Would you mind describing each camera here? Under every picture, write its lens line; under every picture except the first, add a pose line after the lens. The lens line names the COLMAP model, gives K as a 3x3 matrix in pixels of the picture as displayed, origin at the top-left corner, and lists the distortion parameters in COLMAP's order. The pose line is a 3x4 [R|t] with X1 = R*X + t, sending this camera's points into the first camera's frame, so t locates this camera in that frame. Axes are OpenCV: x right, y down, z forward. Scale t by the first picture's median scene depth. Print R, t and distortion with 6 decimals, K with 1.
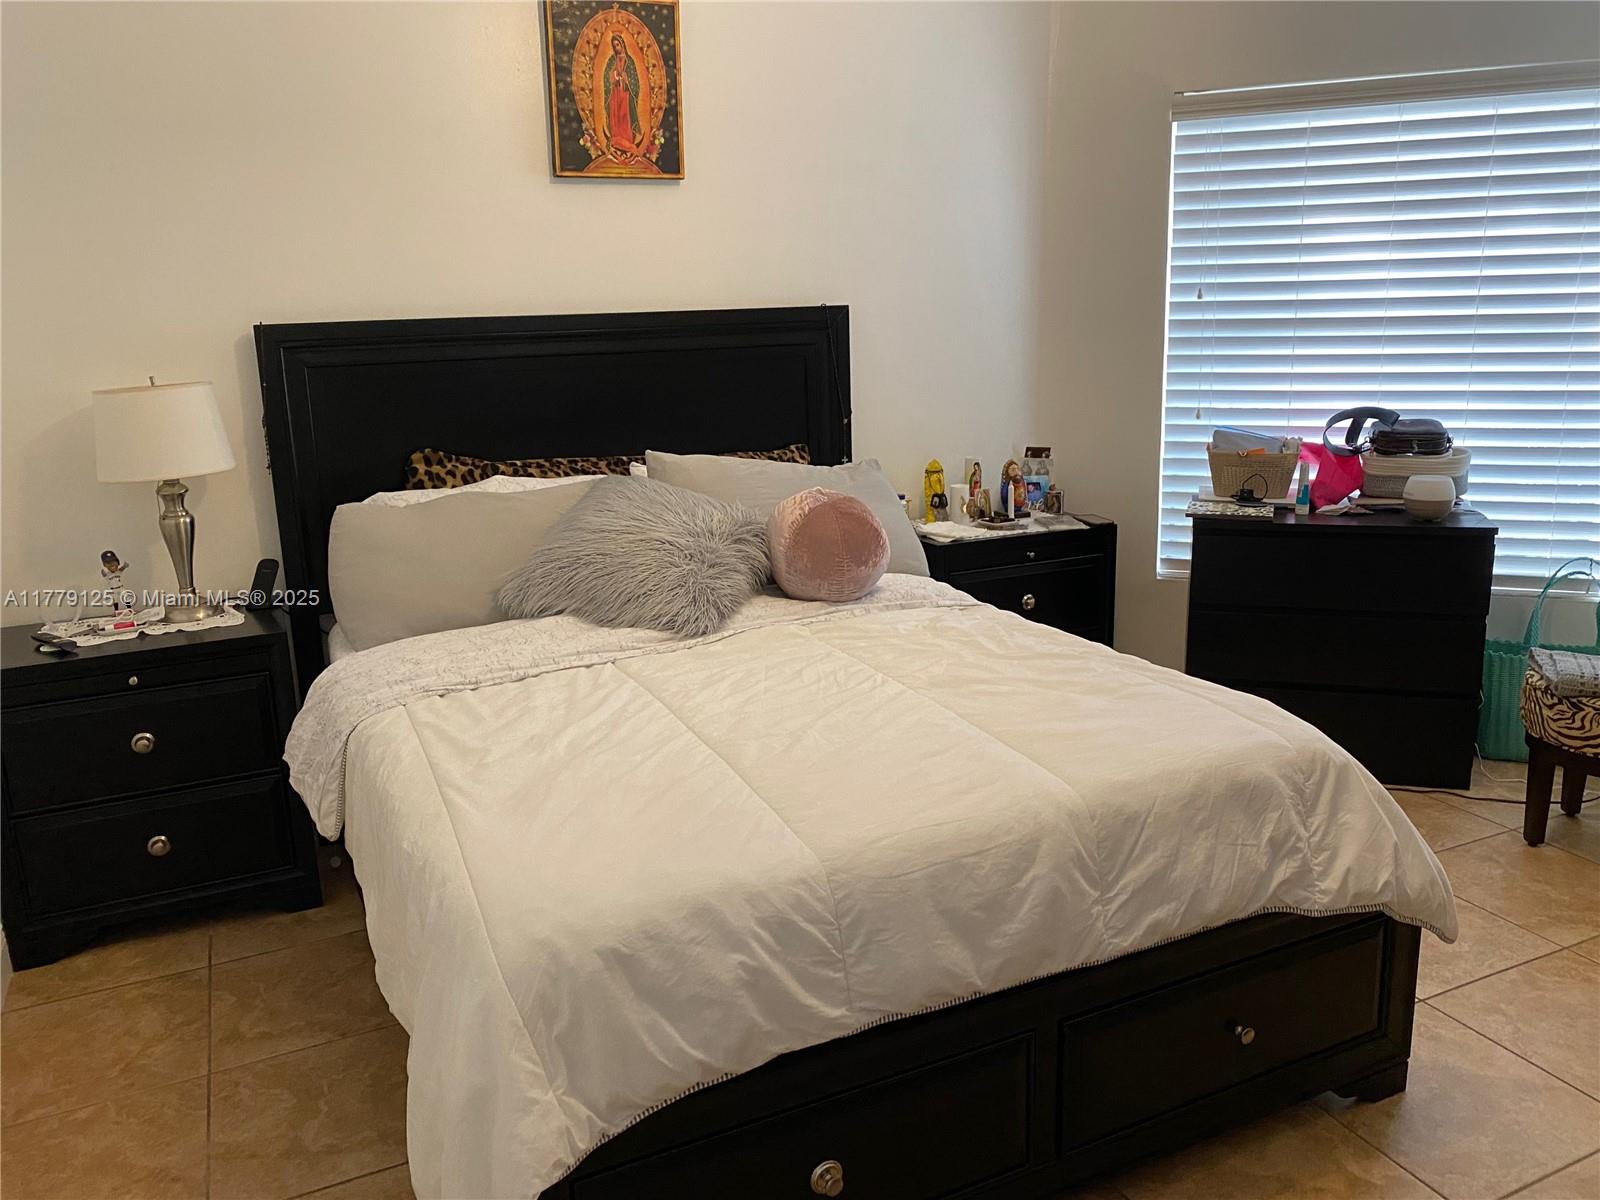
lens RADIAL K [[1214.4, 0, 798.8], [0, 1214.4, 574.5], [0, 0, 1]] dist [0.033529, -0.048029]
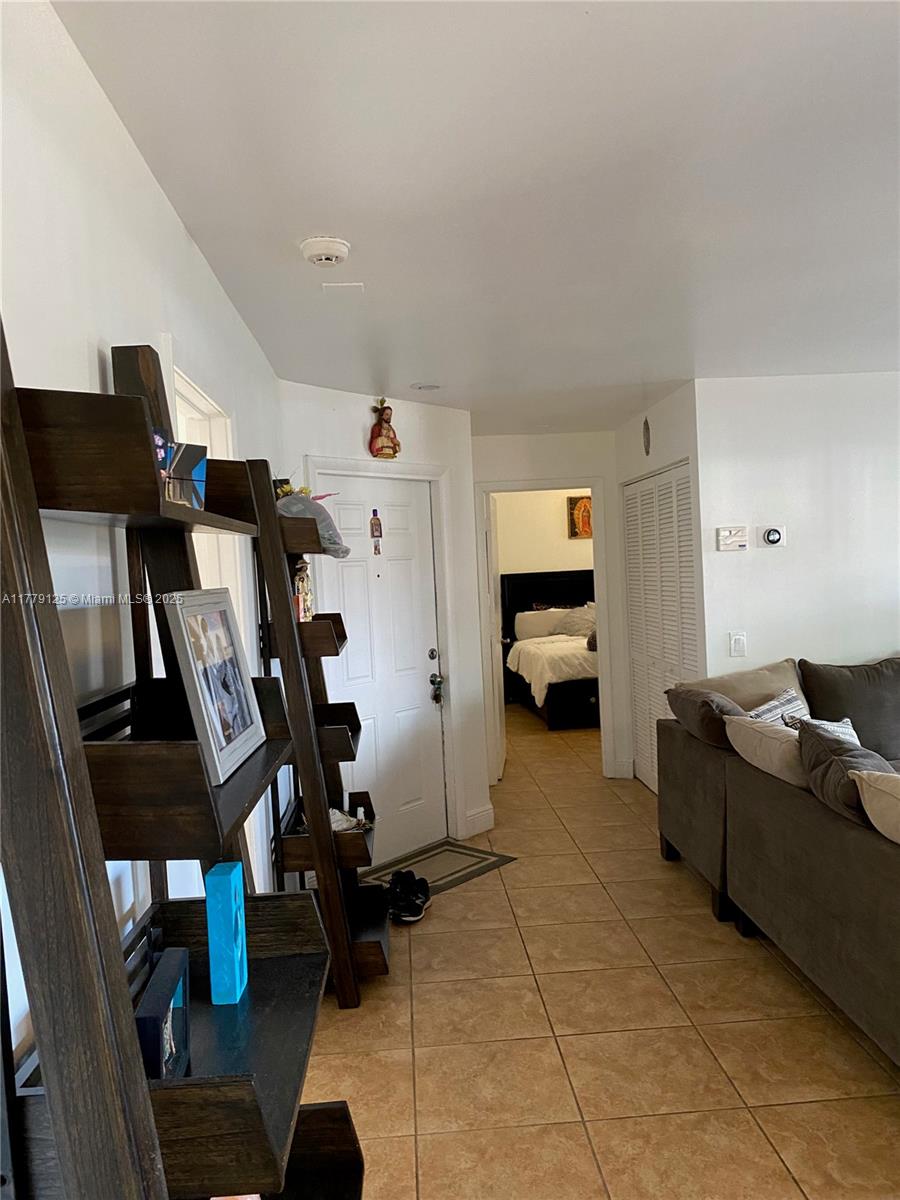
lens RADIAL K [[913.4, 0, 450.0], [0, 913.4, 600.0], [0, 0, 1]] dist [0.060900, -0.135659]
pose [[0.929448, -0.003773, -0.368933, 0.675842], [-0.059755, 0.985207, -0.160615, 0.479713], [0.364082, 0.171329, 0.915473, -2.323218]]
